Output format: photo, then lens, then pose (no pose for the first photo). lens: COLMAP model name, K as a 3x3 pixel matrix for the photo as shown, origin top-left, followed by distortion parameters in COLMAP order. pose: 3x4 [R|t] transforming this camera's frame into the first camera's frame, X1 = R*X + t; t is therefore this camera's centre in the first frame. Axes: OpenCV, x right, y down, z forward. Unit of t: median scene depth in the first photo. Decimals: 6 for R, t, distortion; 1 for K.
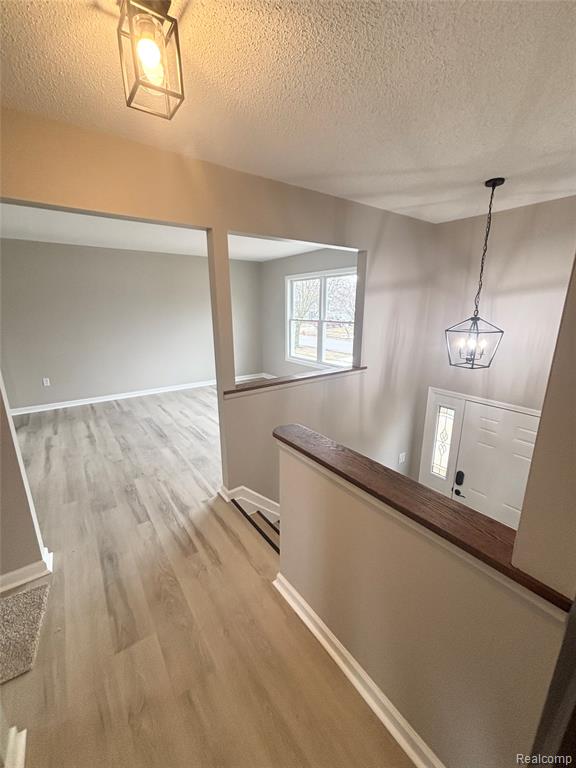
lens RADIAL K [[309.7, 0, 288.6], [0, 309.7, 383.4], [0, 0, 1]] dist [0.001683, -0.000493]
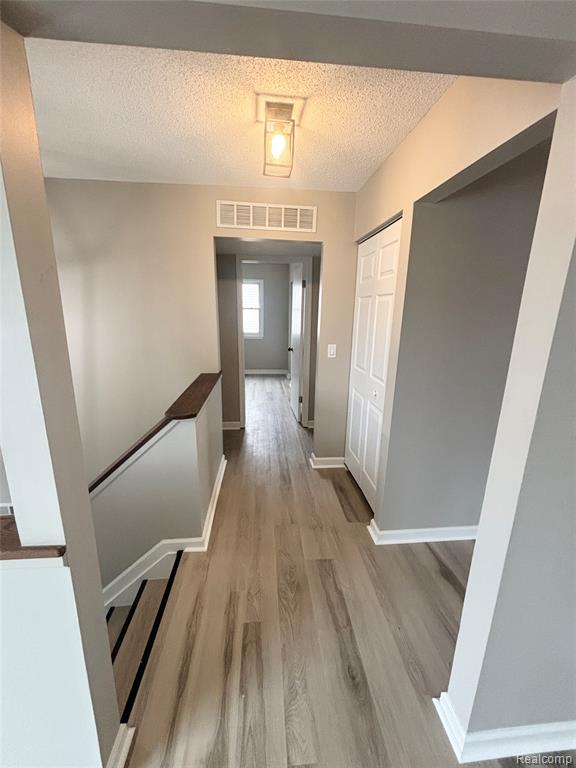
lens RADIAL K [[309.7, 0, 288.6], [0, 309.7, 383.4], [0, 0, 1]] dist [0.001683, -0.000493]
pose [[-0.856076, -0.134531, 0.499034, -0.571841], [0.111804, 0.894468, 0.432928, -0.248045], [-0.504612, 0.426414, -0.750692, 1.056317]]
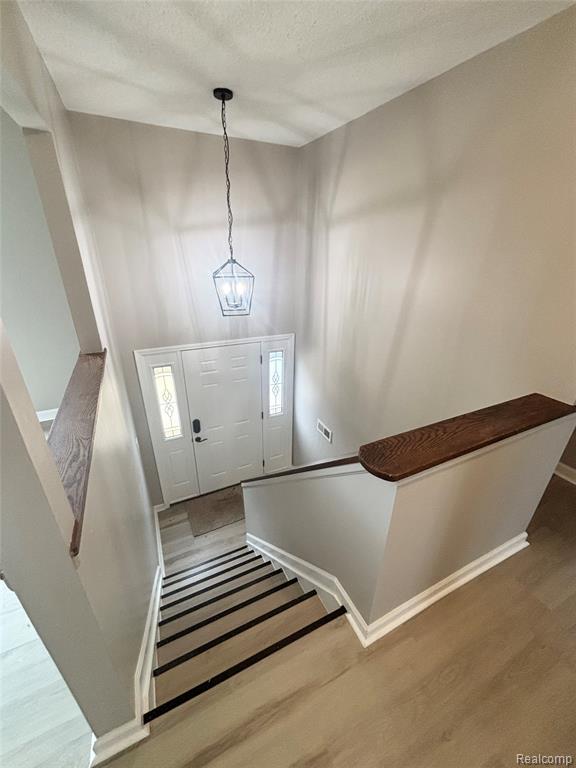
lens RADIAL K [[309.7, 0, 288.6], [0, 309.7, 383.4], [0, 0, 1]] dist [0.001683, -0.000493]
pose [[0.180816, -0.403752, 0.896822, -0.367362], [0.224546, 0.904716, 0.362033, -0.179520], [-0.957541, 0.135917, 0.254248, 0.664073]]
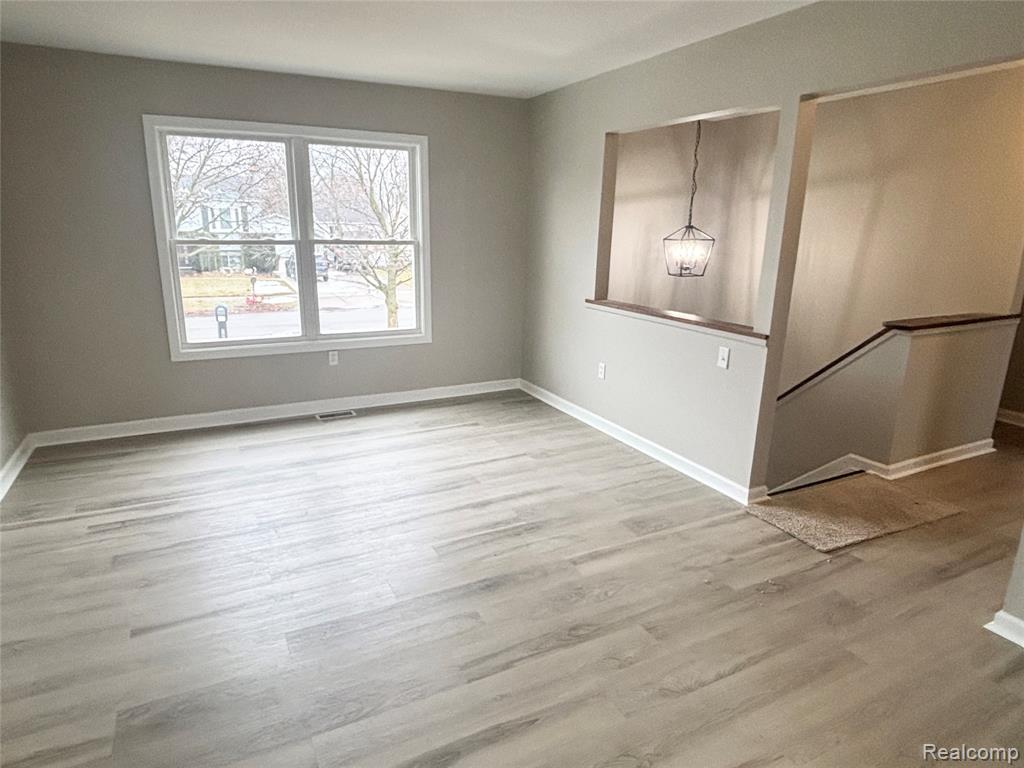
lens RADIAL K [[606.6, 0, 504.8], [0, 606.6, 384.0], [0, 0, 1]] dist [-0.012639, -0.000689]
pose [[0.170062, -0.251056, 0.952916, -1.580025], [0.224336, 0.951475, 0.210640, -0.283271], [-0.959558, 0.177952, 0.218131, 1.289415]]
